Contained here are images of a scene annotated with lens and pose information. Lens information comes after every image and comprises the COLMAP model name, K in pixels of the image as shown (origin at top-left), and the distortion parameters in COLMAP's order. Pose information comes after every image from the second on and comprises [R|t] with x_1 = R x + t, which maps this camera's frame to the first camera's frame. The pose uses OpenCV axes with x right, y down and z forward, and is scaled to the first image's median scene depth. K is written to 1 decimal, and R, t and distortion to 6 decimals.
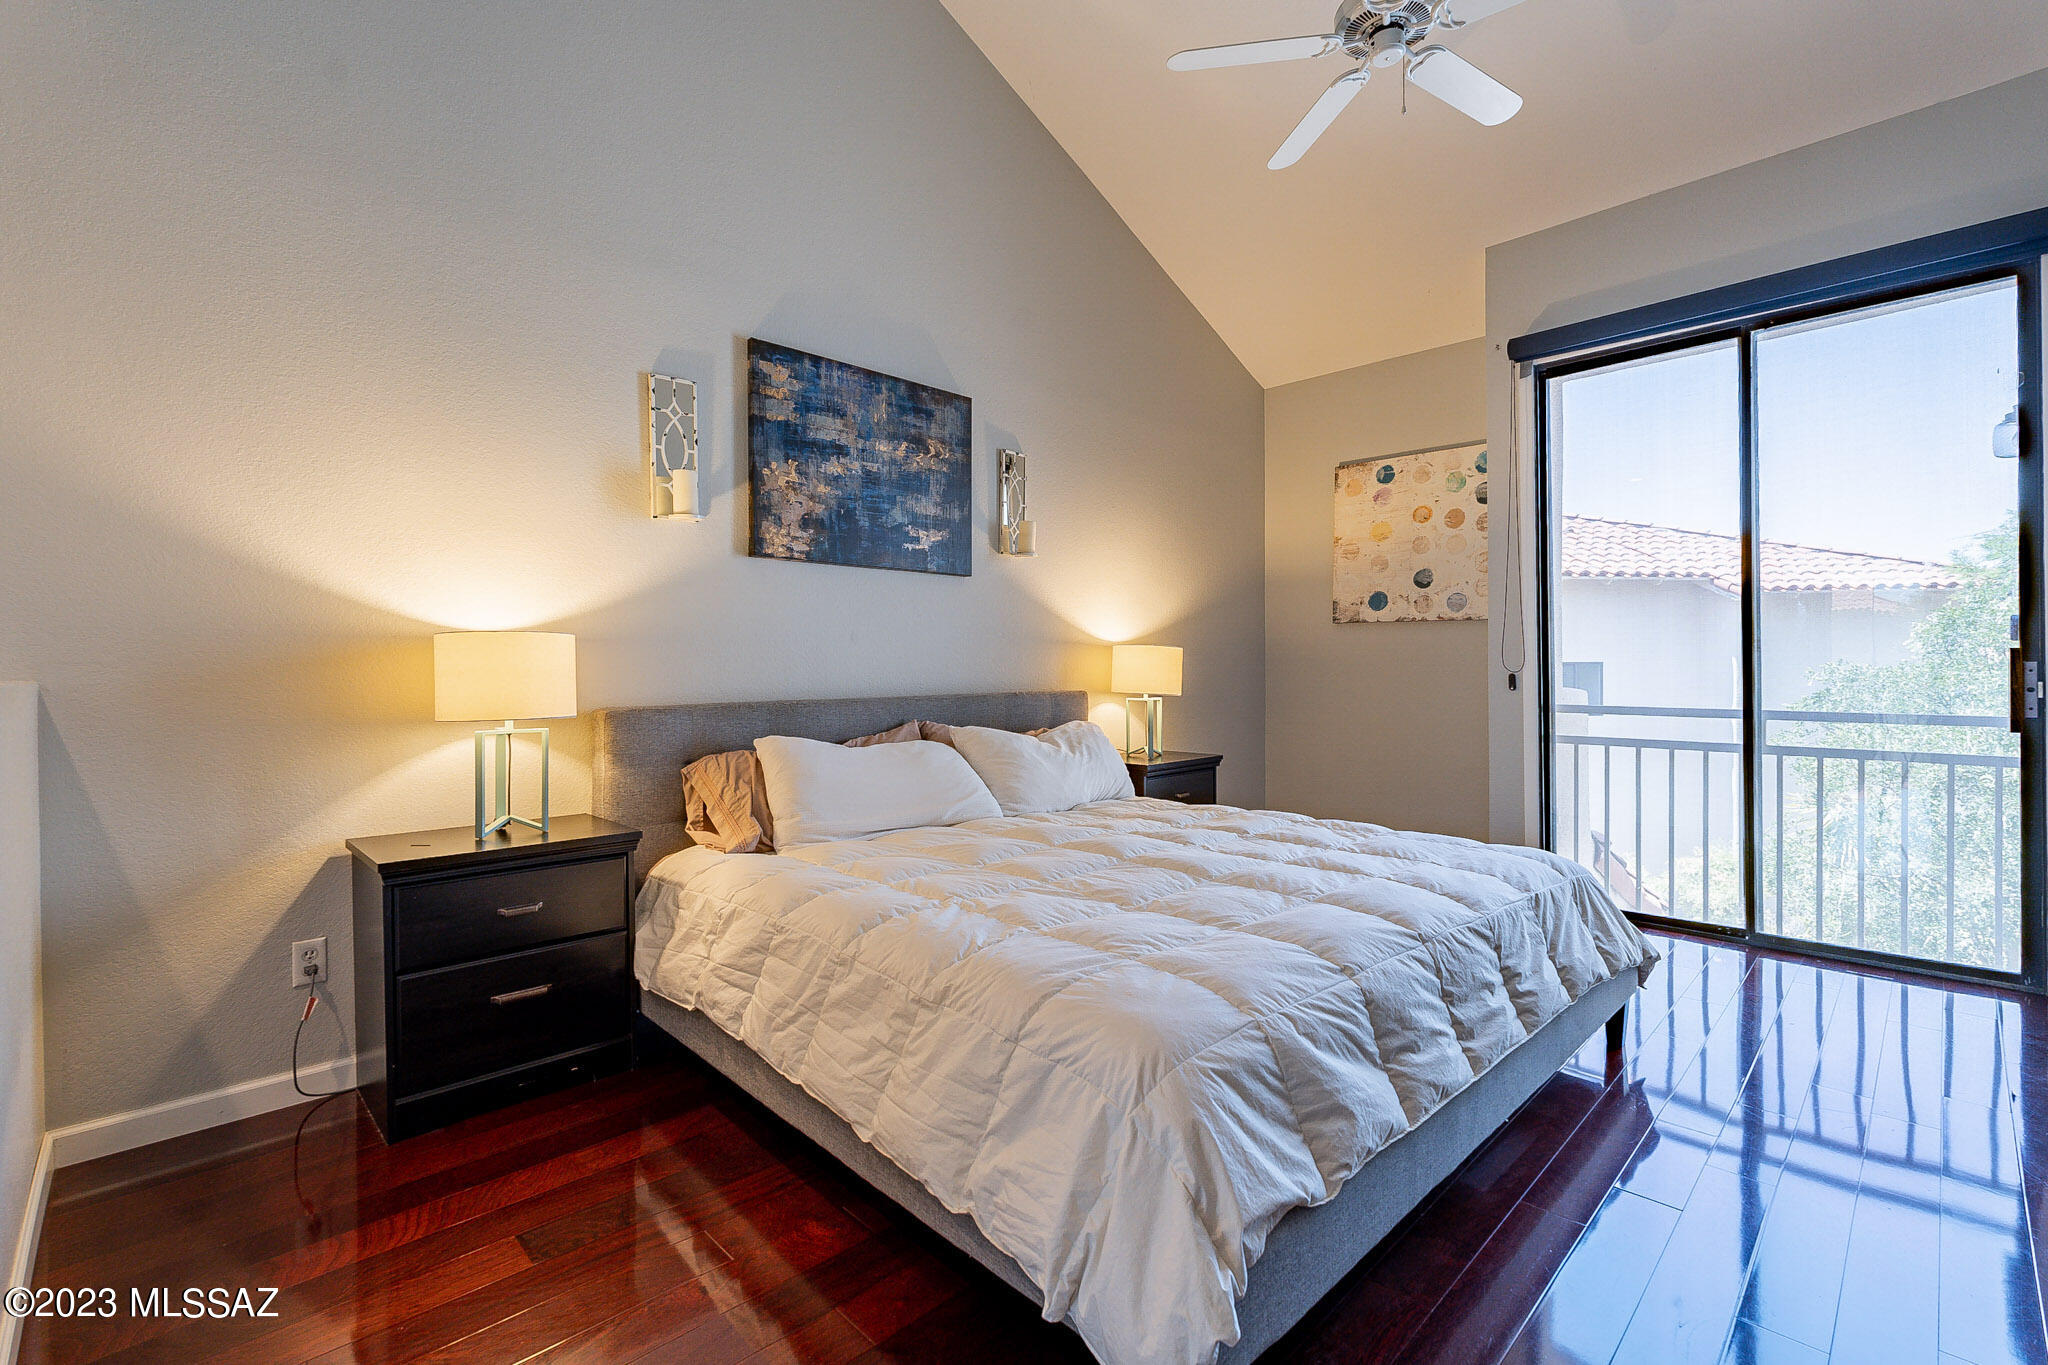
lens RADIAL K [[909.2, 0, 1015.2], [0, 909.2, 670.8], [0, 0, 1]] dist [0.001765, 0.000070]
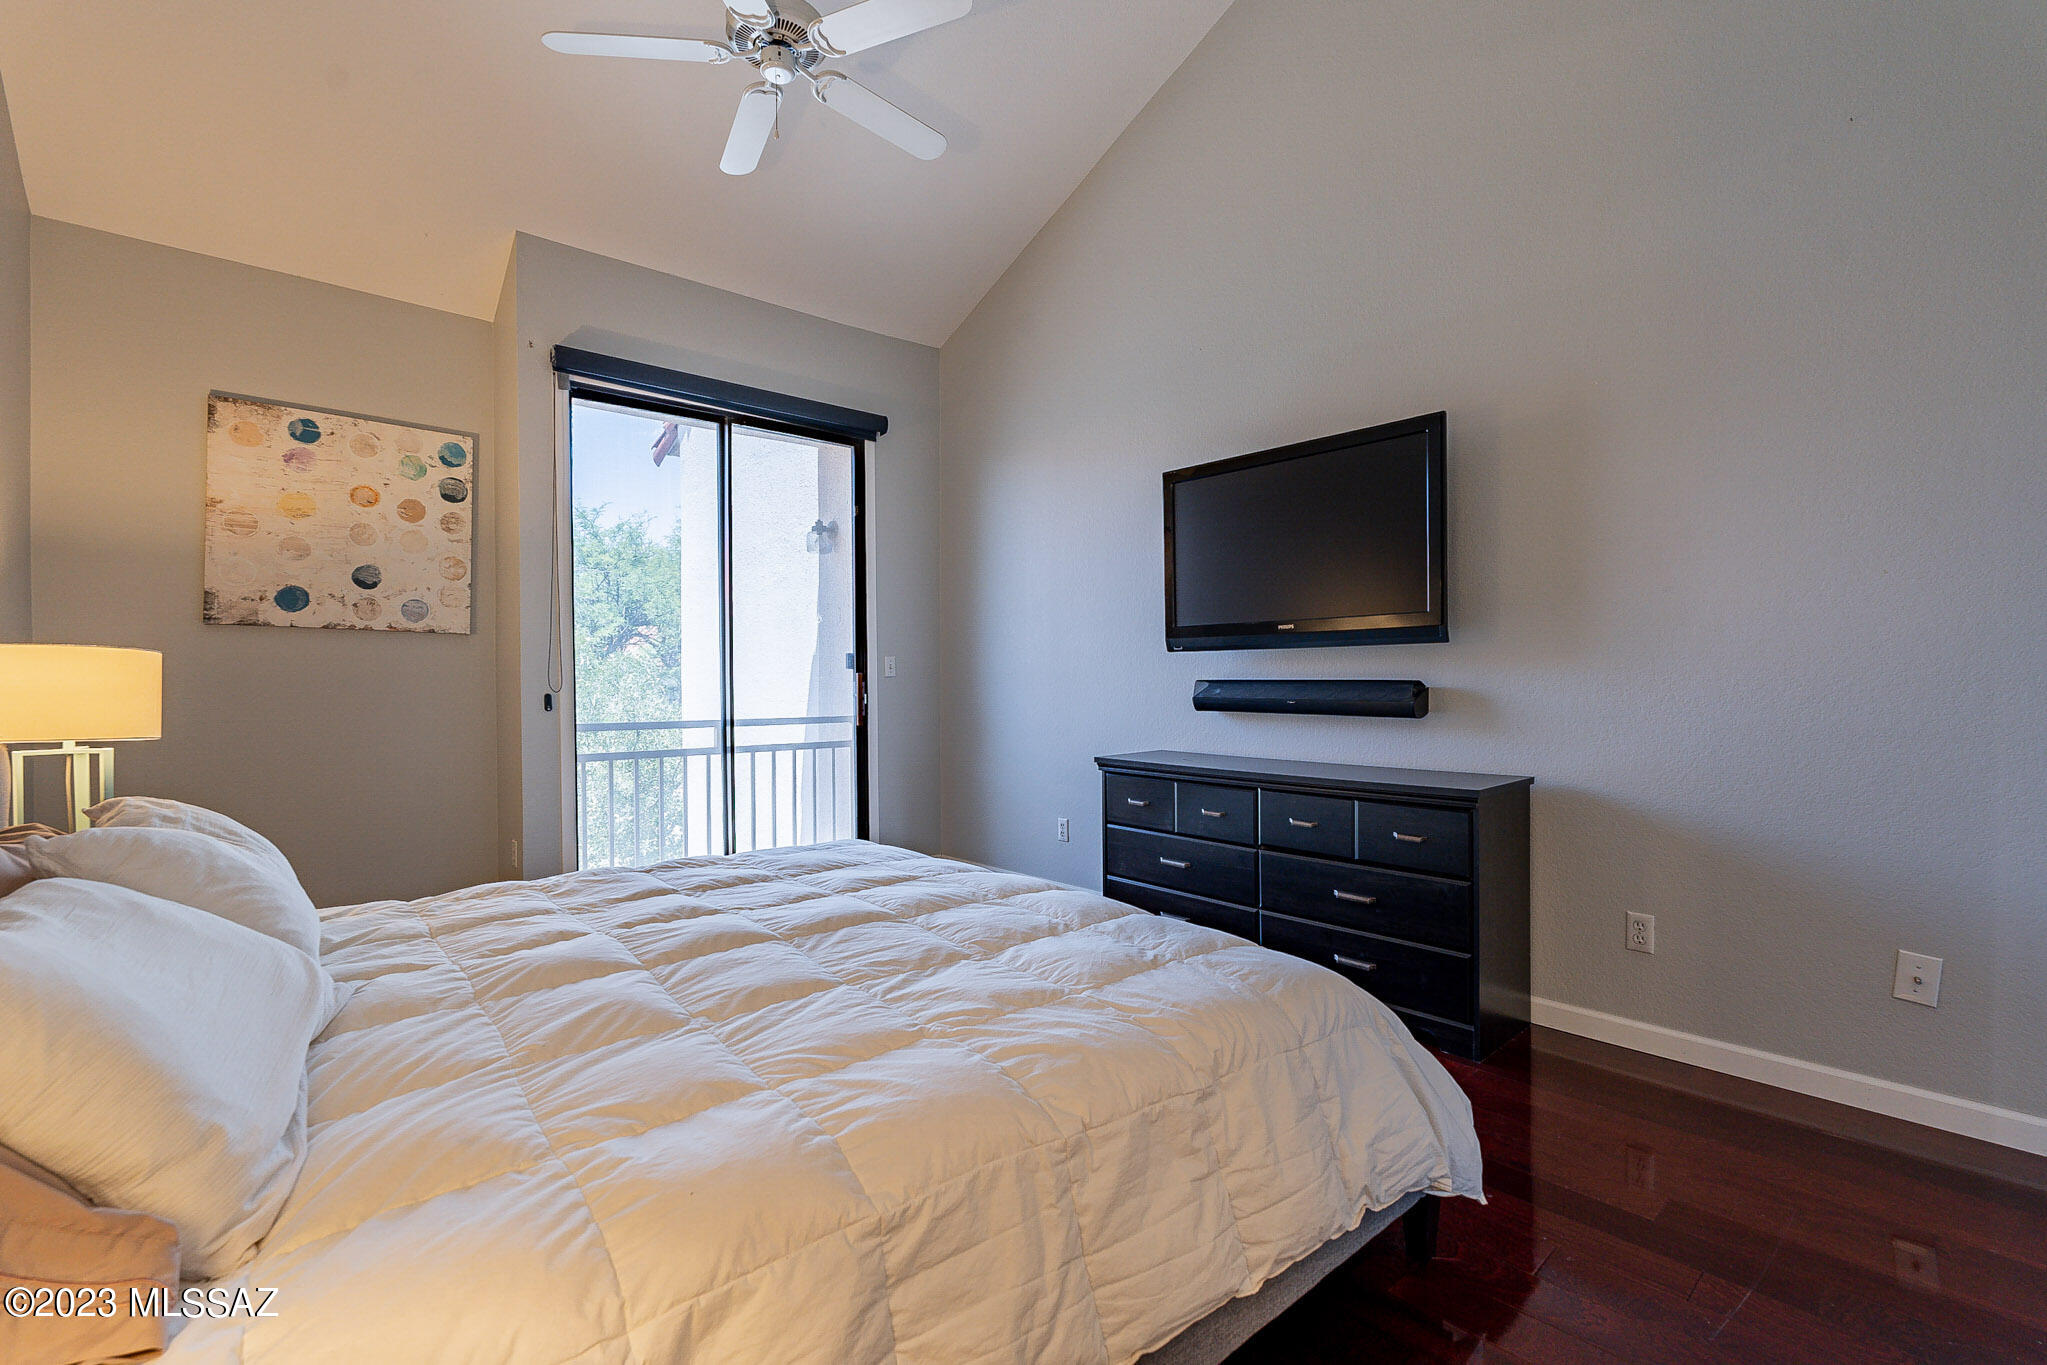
lens RADIAL K [[908.8, 0, 1014.1], [0, 908.8, 683.6], [0, 0, 1]] dist [0.001765, 0.000070]
pose [[0.039016, 0.000143, 0.999239, -0.336138], [0.010840, 0.999941, -0.000566, -0.001187], [-0.999180, 0.010853, 0.039012, 0.414098]]
